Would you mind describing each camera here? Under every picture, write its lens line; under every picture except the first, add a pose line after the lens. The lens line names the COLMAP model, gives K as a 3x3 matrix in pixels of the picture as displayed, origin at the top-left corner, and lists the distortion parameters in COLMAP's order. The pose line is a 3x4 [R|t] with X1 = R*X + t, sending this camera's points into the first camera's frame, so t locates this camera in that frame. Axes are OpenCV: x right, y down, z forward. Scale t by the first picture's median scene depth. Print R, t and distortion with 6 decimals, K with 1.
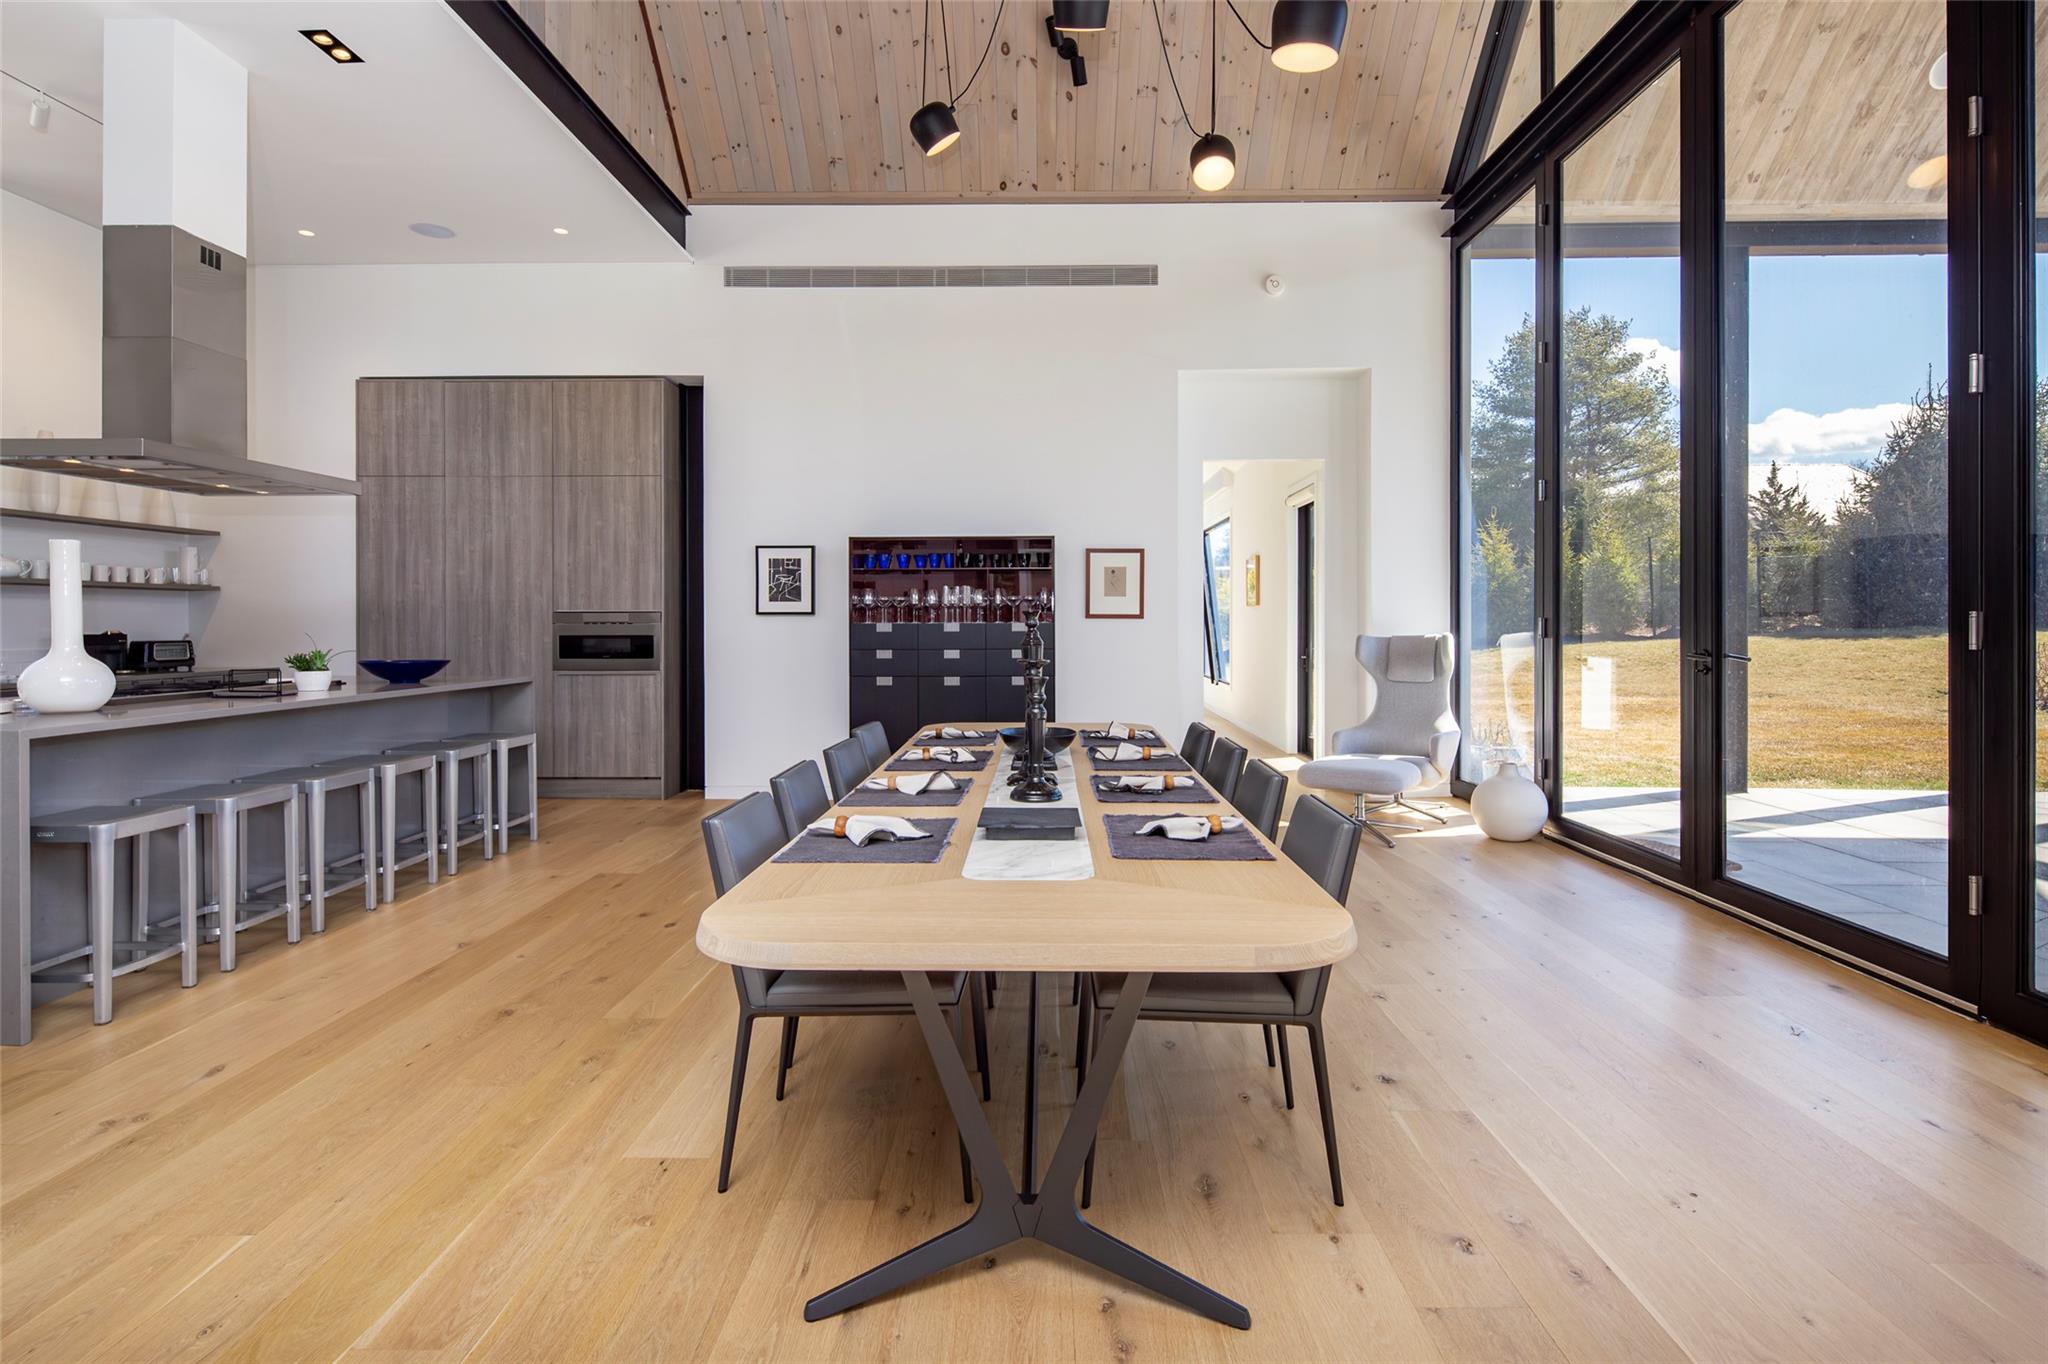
lens RADIAL K [[1017.2, 0, 1019.7], [0, 1017.2, 633.9], [0, 0, 1]] dist [0.003673, 0.000086]
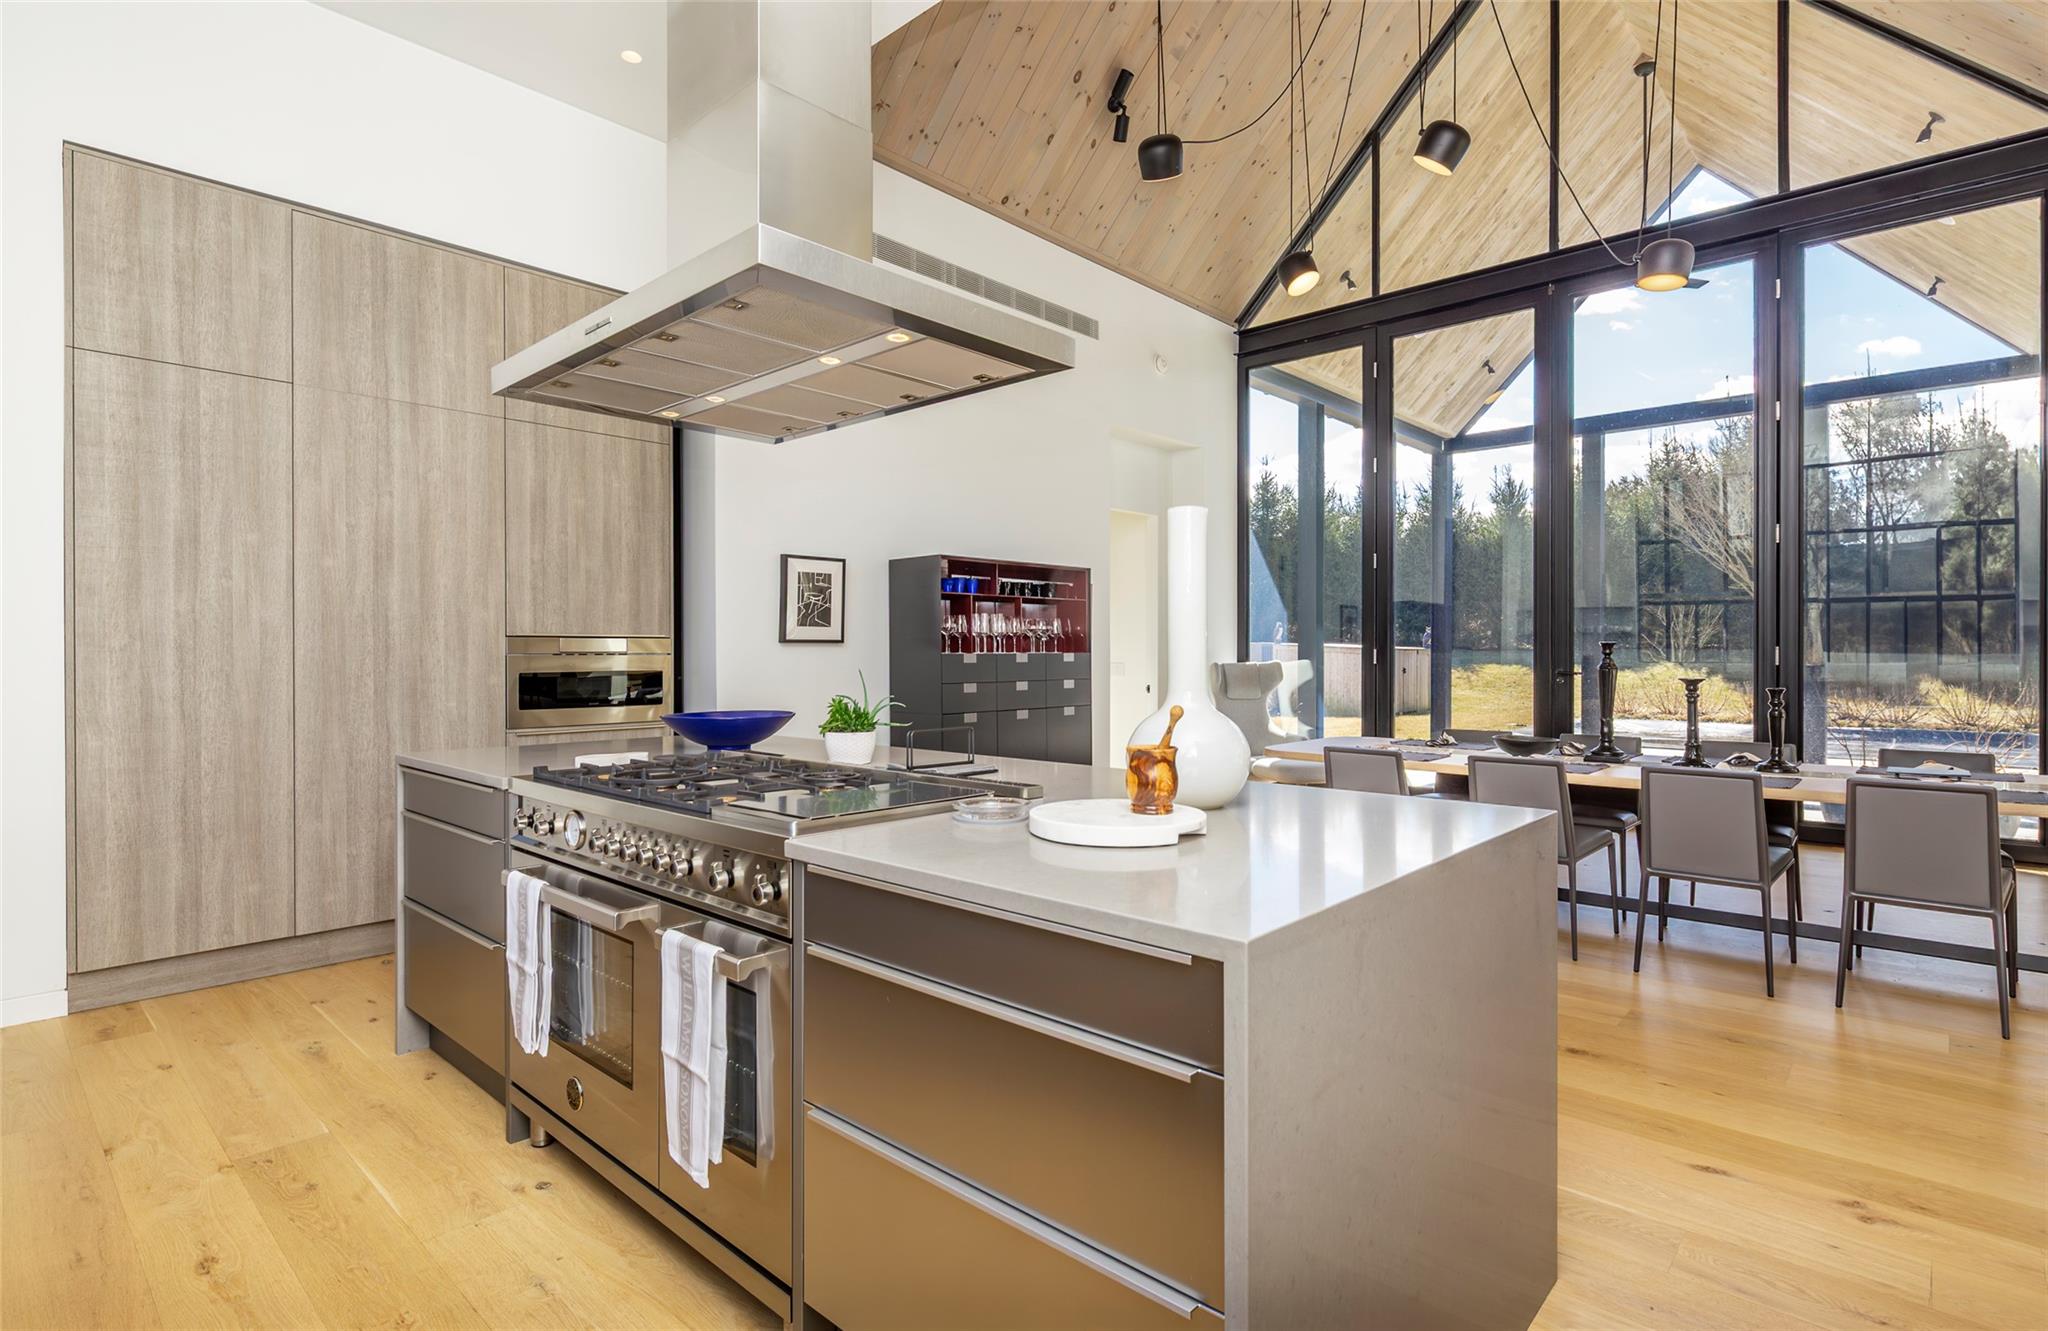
lens RADIAL K [[1001.2, 0, 1024.6], [0, 1001.2, 660.6], [0, 0, 1]] dist [-0.001737, -0.000067]
pose [[0.661385, -0.005475, 0.750026, -0.709247], [-0.000714, 0.999968, 0.007929, -0.011280], [-0.750046, -0.005780, 0.661360, 0.352455]]
